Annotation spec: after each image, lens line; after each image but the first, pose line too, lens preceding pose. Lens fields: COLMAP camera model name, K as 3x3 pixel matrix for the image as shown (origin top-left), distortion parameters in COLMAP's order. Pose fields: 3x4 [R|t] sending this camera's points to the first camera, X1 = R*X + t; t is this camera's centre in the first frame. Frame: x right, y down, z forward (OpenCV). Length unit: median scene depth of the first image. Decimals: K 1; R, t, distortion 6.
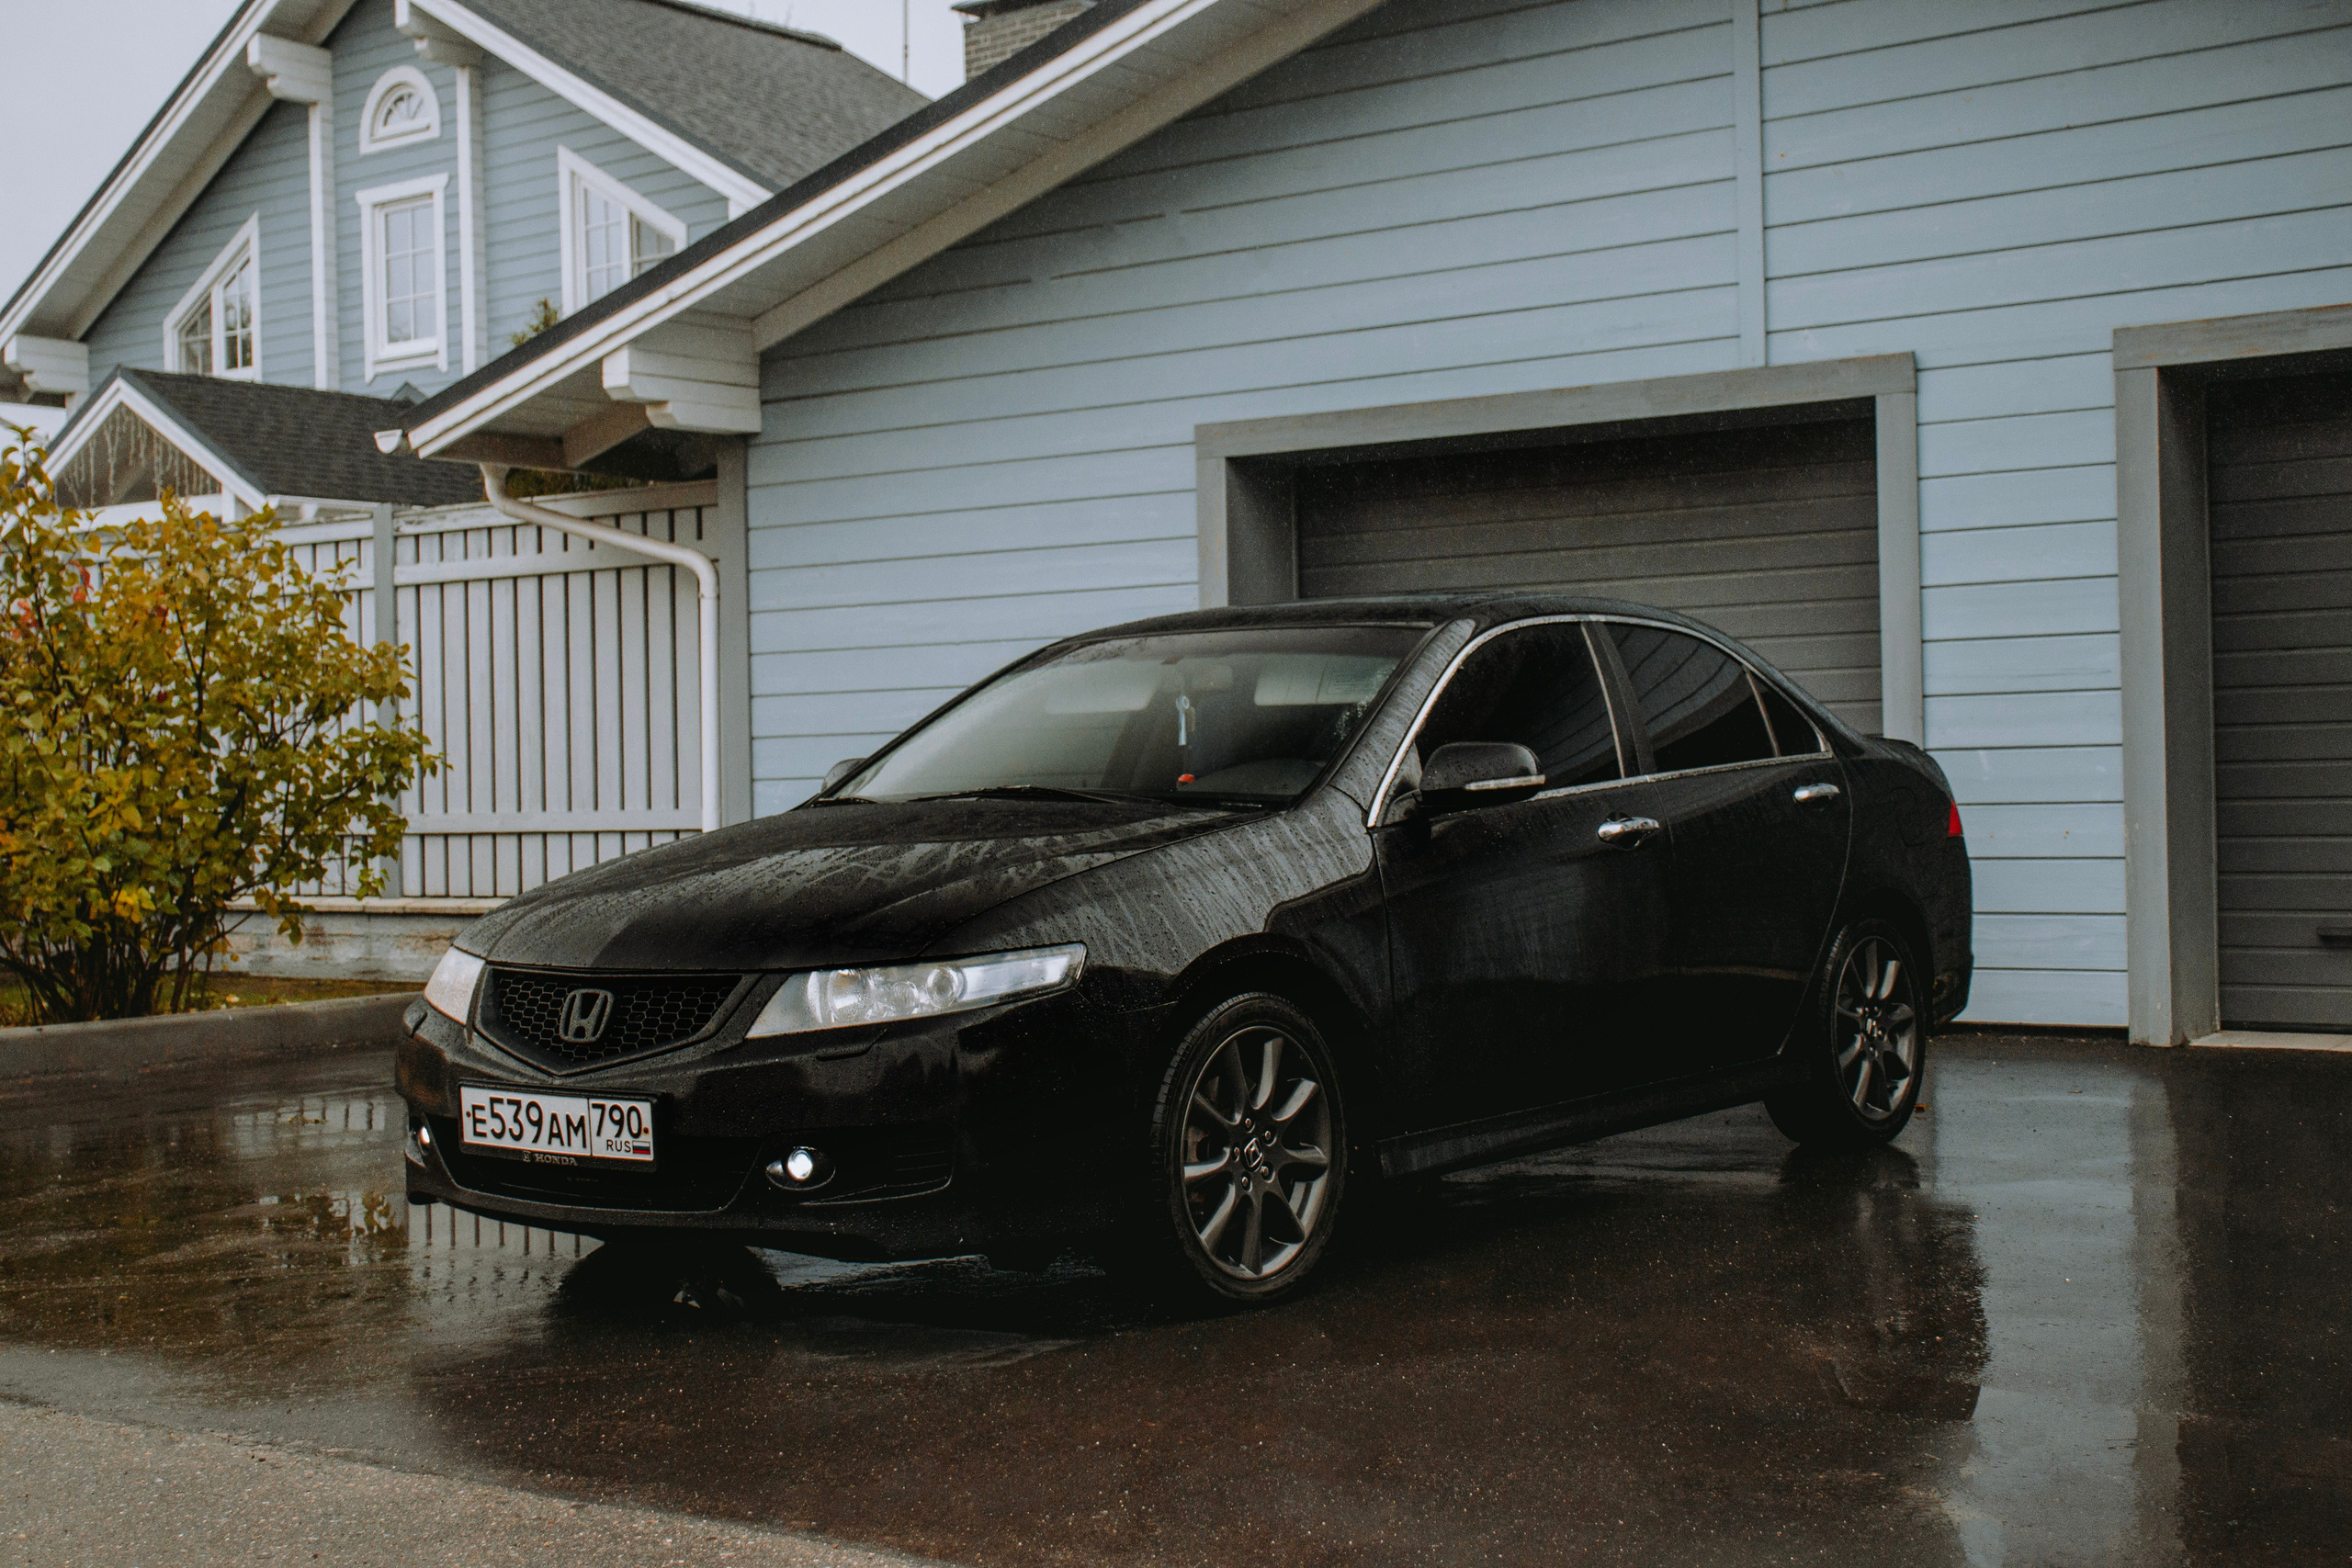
lens RADIAL K [[3037.2, 0, 1176.0], [0, 3037.2, 784.0], [0, 0, 1]] dist [0.013058, 0.214284]
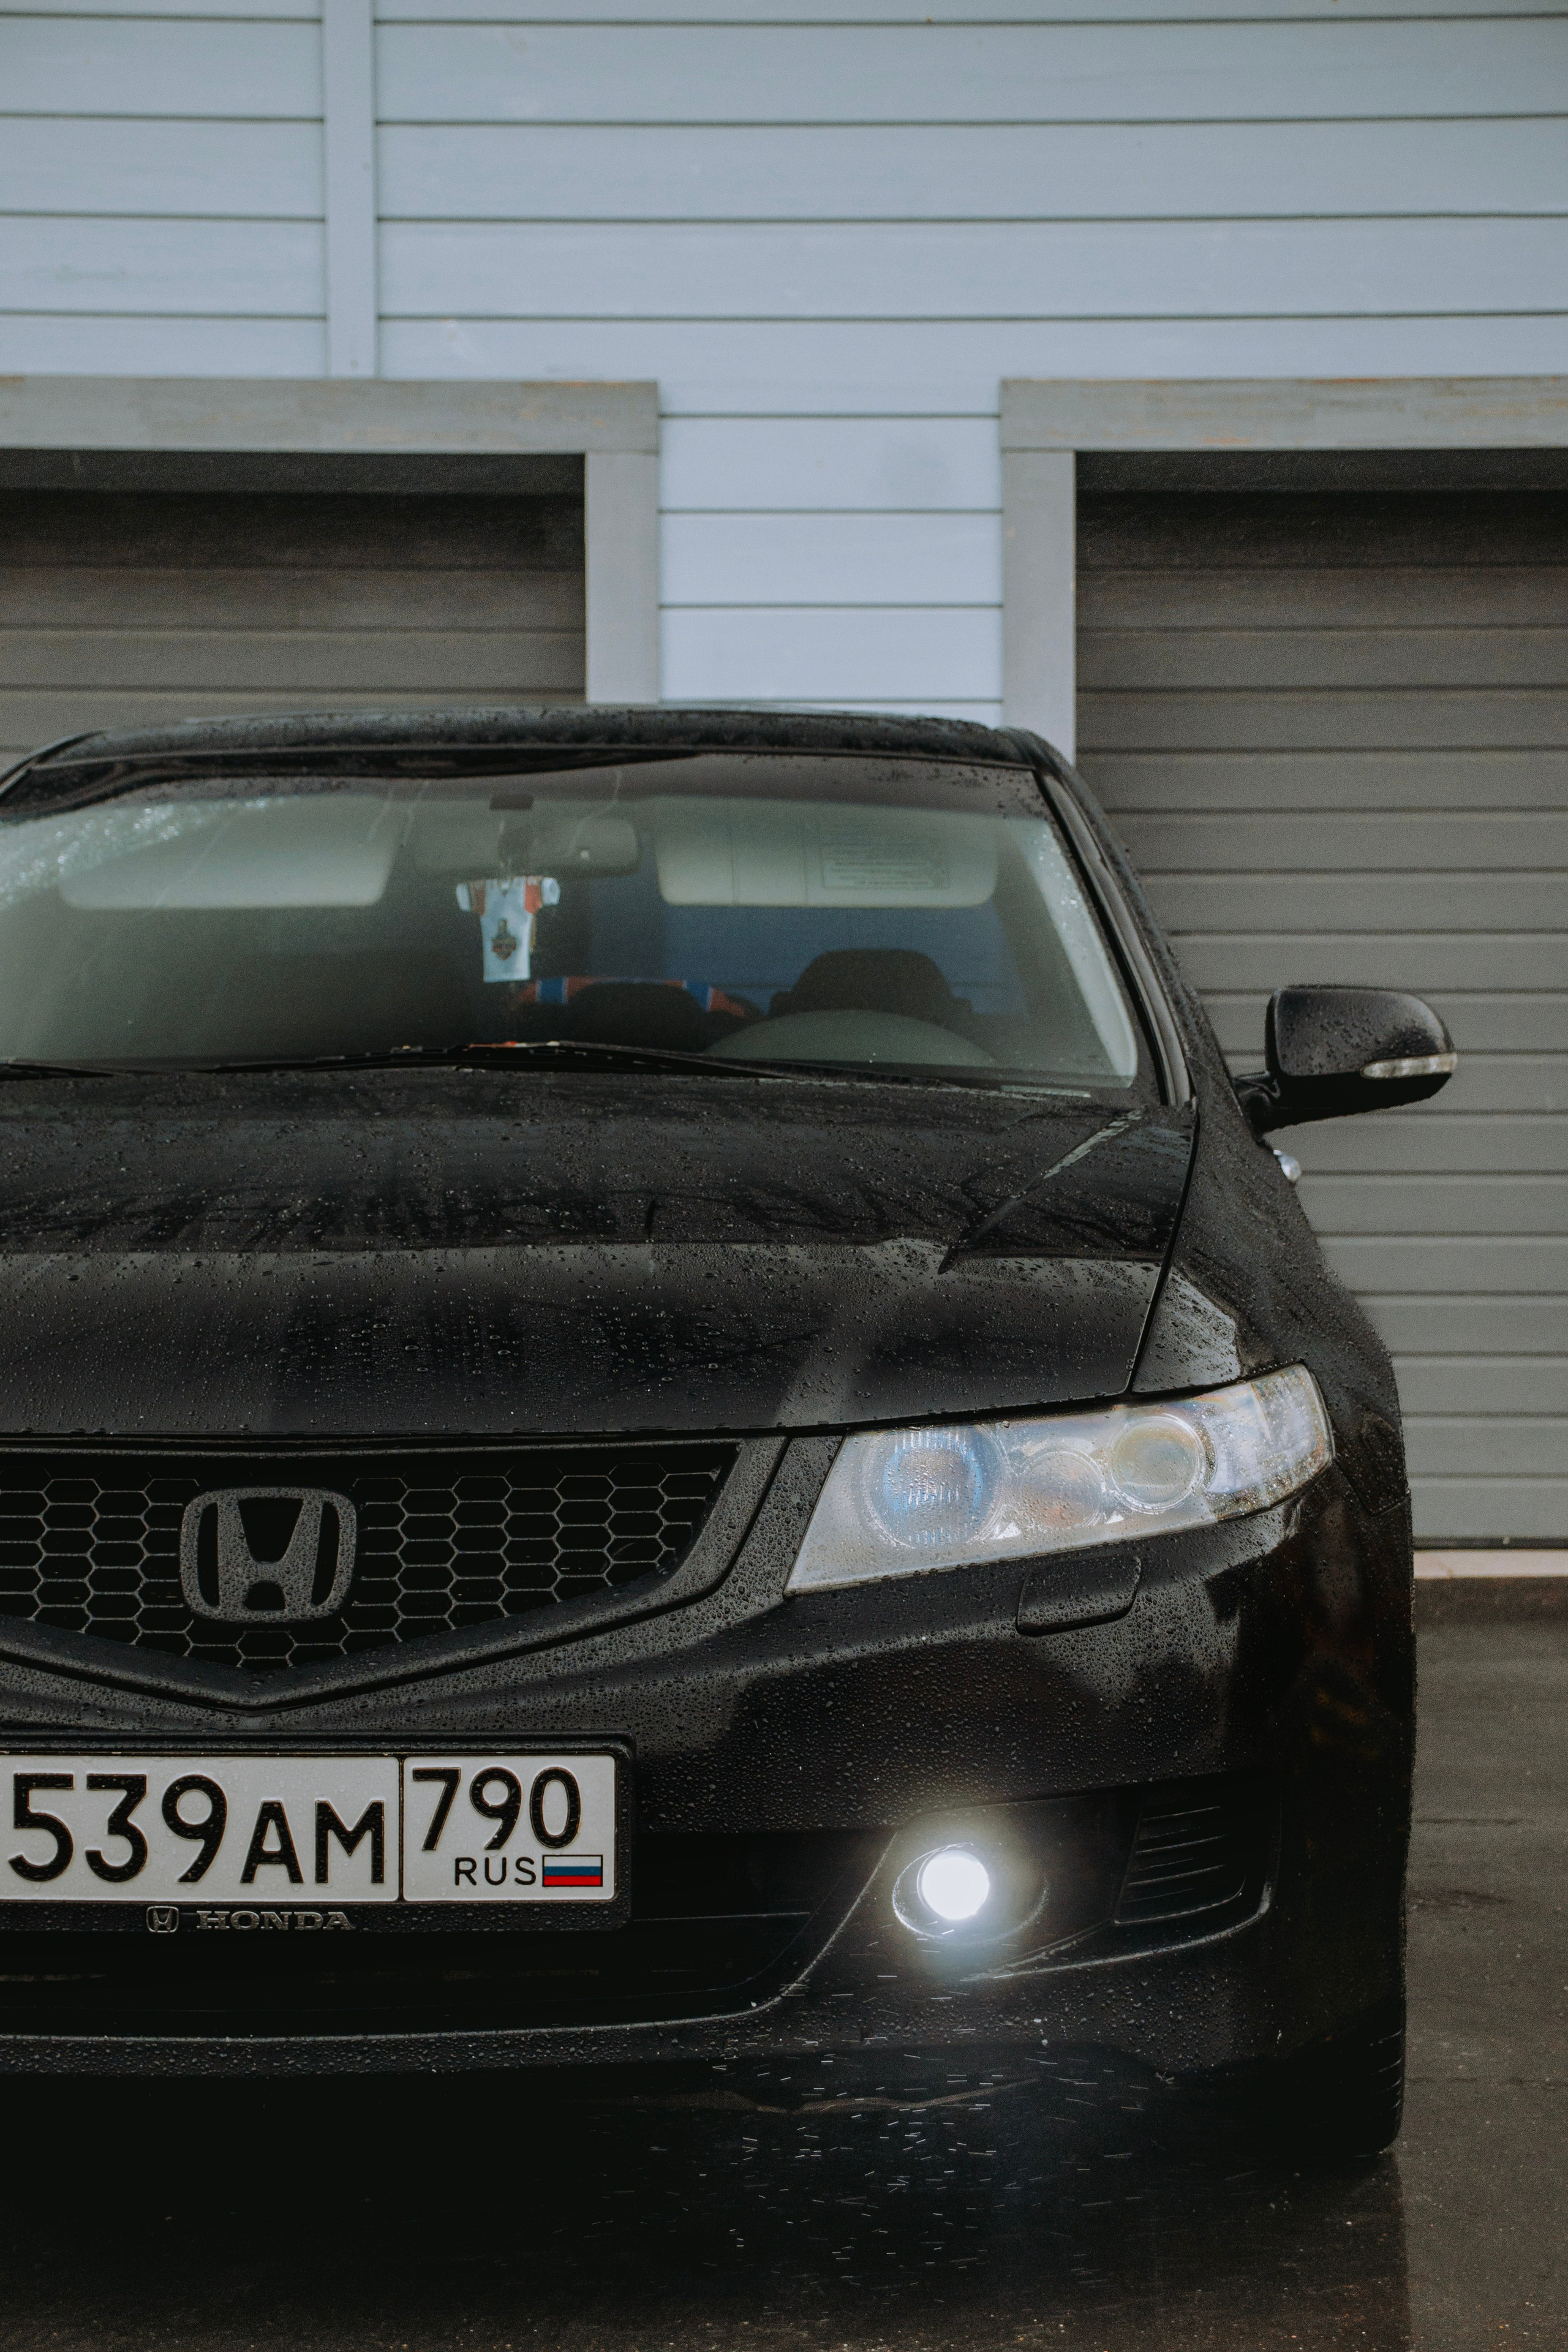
lens RADIAL K [[4921.8, 0, 811.8], [0, 4921.8, 1185.9], [0, 0, 1]] dist [0.263229, 0.637319]
pose [[0.811568, 0.017675, 0.583990, -0.516800], [-0.014650, 0.999844, -0.009902, 0.033075], [-0.584074, -0.000519, 0.811700, 0.428421]]
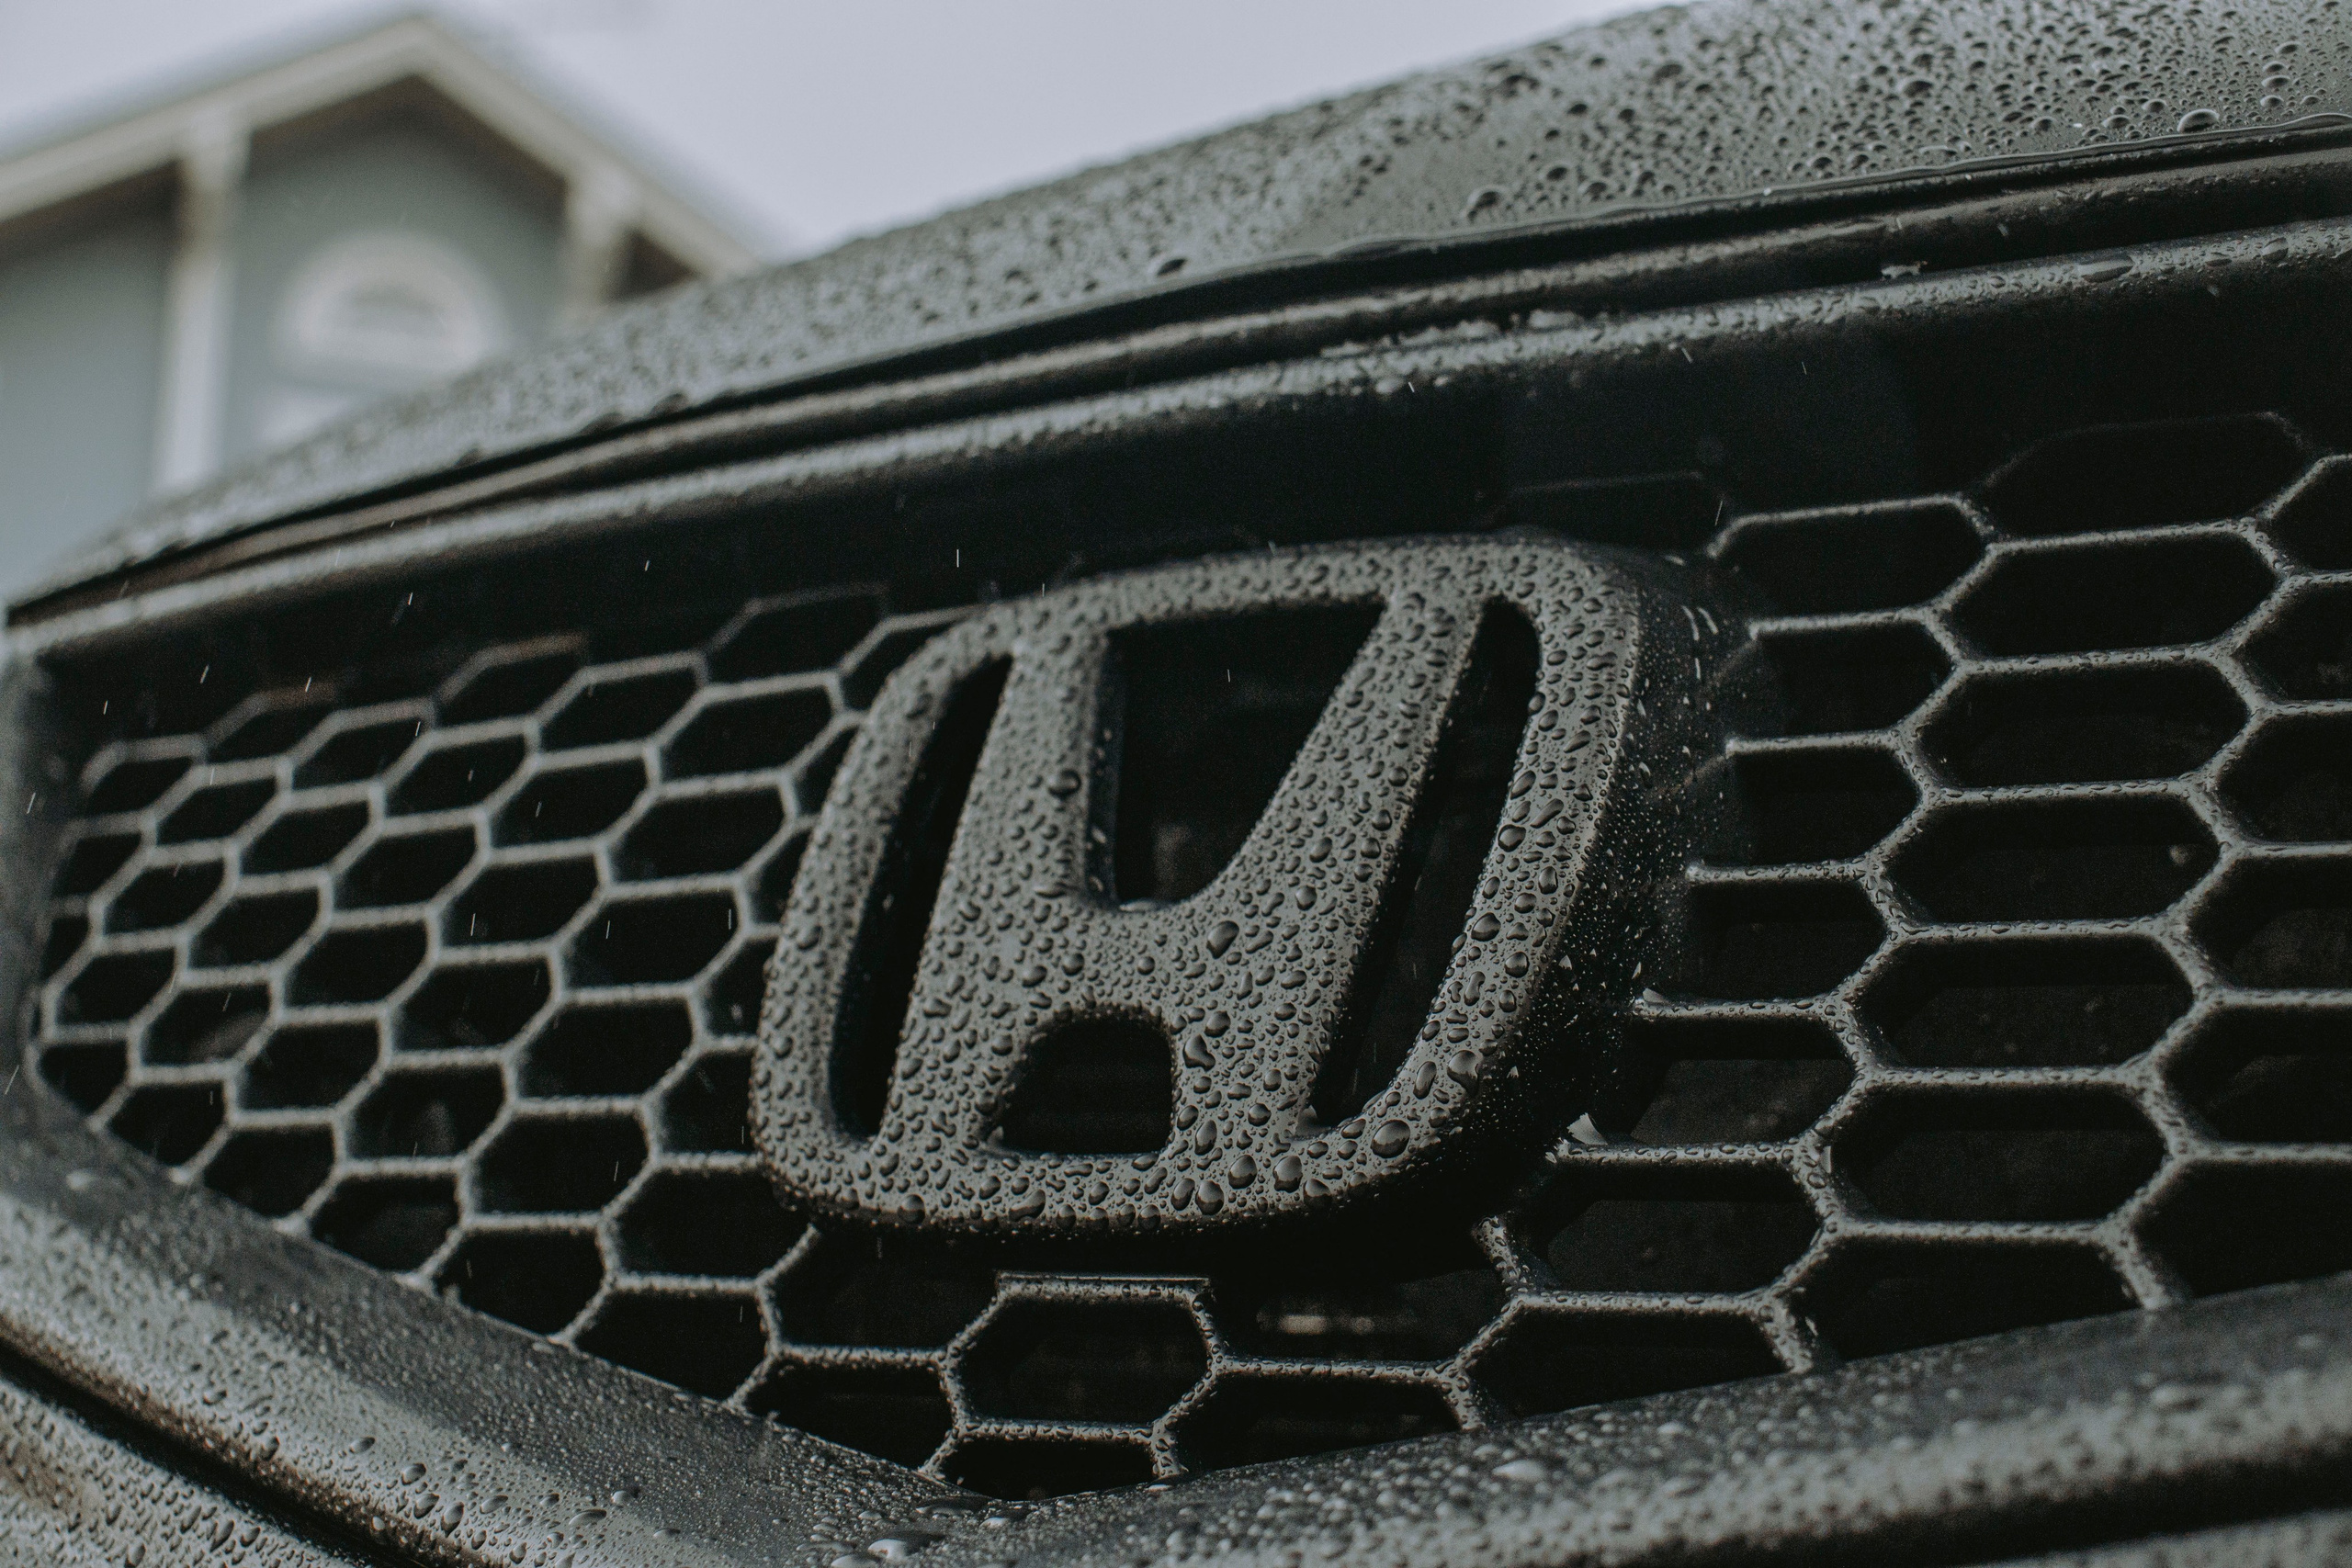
lens RADIAL K [[3864.6, 0, 1176.0], [0, 3864.6, 784.0], [0, 0, 1]] dist [0.005729, 0.010815]
pose [[0.995695, 0.087755, 0.029829, -0.196659], [-0.079920, 0.975871, -0.203197, 0.092655], [-0.046940, 0.199939, 0.978683, 0.908160]]
